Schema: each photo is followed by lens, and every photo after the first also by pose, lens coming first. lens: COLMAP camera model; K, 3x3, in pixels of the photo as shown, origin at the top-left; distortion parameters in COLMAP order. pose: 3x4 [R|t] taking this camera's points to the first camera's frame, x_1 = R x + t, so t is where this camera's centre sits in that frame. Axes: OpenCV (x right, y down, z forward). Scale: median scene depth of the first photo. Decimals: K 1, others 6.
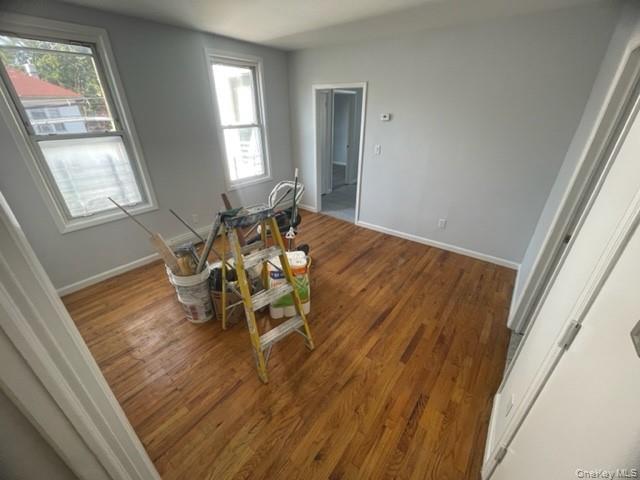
lens RADIAL K [[259.0, 0, 321.1], [0, 259.0, 241.3], [0, 0, 1]] dist [-0.001050, 0.001312]
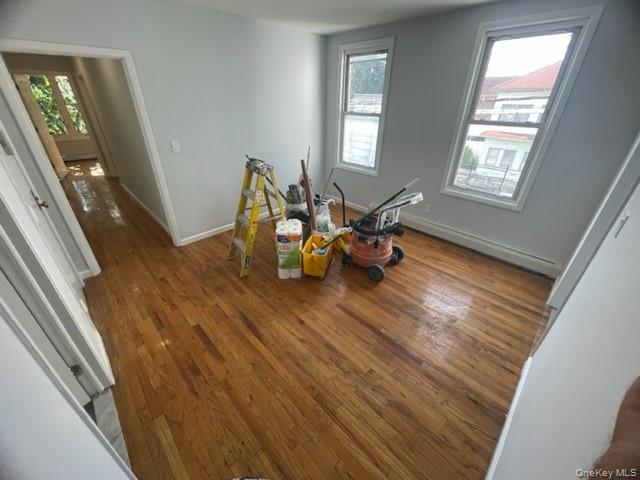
lens RADIAL K [[259.0, 0, 323.7], [0, 259.0, 241.7], [0, 0, 1]] dist [-0.001050, 0.001312]
pose [[-0.124512, 0.484904, -0.865658, 0.852084], [-0.461510, 0.744025, 0.483152, -0.493135], [0.878353, 0.459669, 0.131148, 0.959883]]
